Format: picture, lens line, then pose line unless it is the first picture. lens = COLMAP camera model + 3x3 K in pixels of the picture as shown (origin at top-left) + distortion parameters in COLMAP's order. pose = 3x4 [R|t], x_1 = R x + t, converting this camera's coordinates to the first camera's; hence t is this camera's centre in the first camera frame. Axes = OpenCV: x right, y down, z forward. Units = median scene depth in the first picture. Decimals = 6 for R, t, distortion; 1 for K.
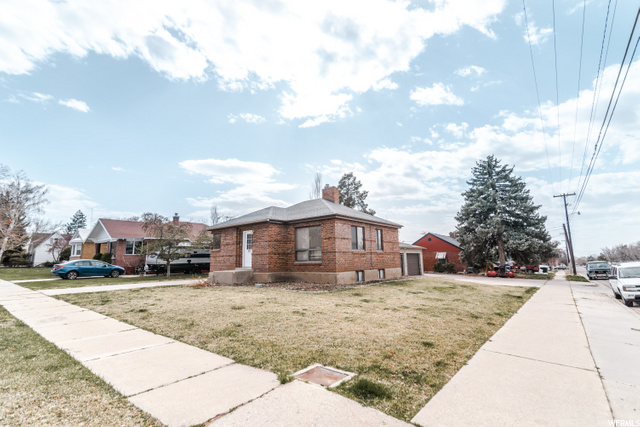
lens RADIAL K [[309.4, 0, 320.0], [0, 309.4, 213.5], [0, 0, 1]] dist [0.009665, -0.000097]
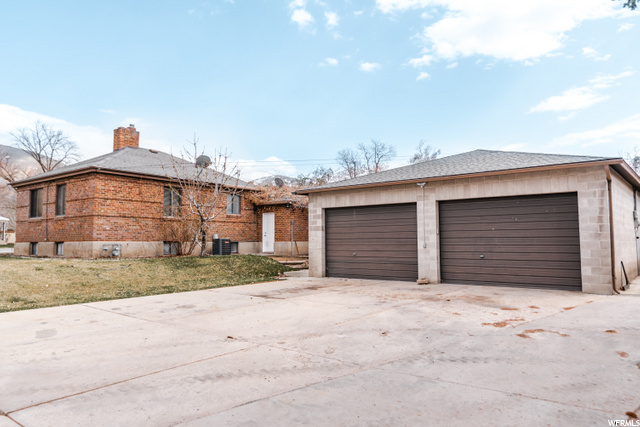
lens RADIAL K [[476.5, 0, 320.0], [0, 476.5, 213.5], [0, 0, 1]] dist [-0.005396, 0.000811]
pose [[-0.008080, -0.049299, -0.998751, 1.273438], [0.153022, 0.986959, -0.049955, 0.262998], [0.988190, -0.153234, -0.000431, 1.611079]]
